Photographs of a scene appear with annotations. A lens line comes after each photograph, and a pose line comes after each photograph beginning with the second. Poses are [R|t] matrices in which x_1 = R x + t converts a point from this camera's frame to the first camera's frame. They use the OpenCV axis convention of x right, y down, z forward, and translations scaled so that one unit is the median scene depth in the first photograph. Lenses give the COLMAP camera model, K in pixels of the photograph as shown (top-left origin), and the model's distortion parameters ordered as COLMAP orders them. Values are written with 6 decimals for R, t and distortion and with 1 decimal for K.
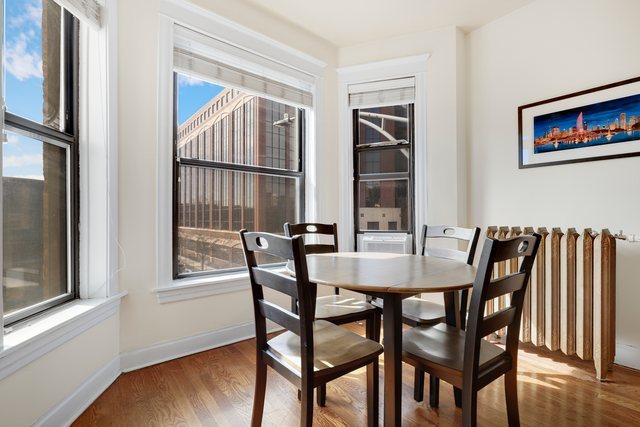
lens RADIAL K [[306.2, 0, 326.7], [0, 306.2, 213.6], [0, 0, 1]] dist [-0.003861, 0.001759]
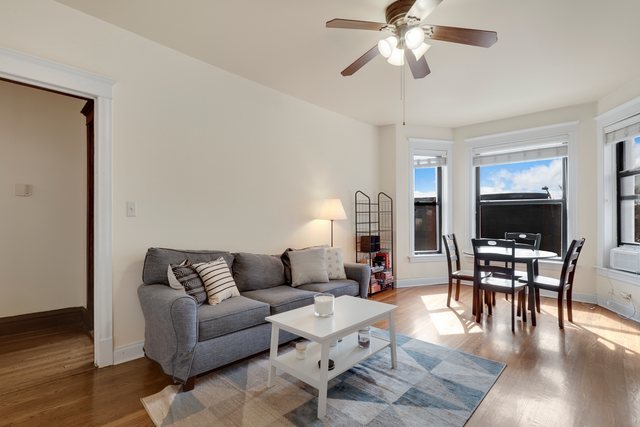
lens RADIAL K [[306.2, 0, 324.0], [0, 306.2, 215.7], [0, 0, 1]] dist [-0.003861, 0.001759]
pose [[0.127084, -0.011376, -0.991827, 1.503648], [0.013540, 0.999861, -0.009733, -0.067465], [0.991800, -0.012192, 0.127220, -0.426605]]
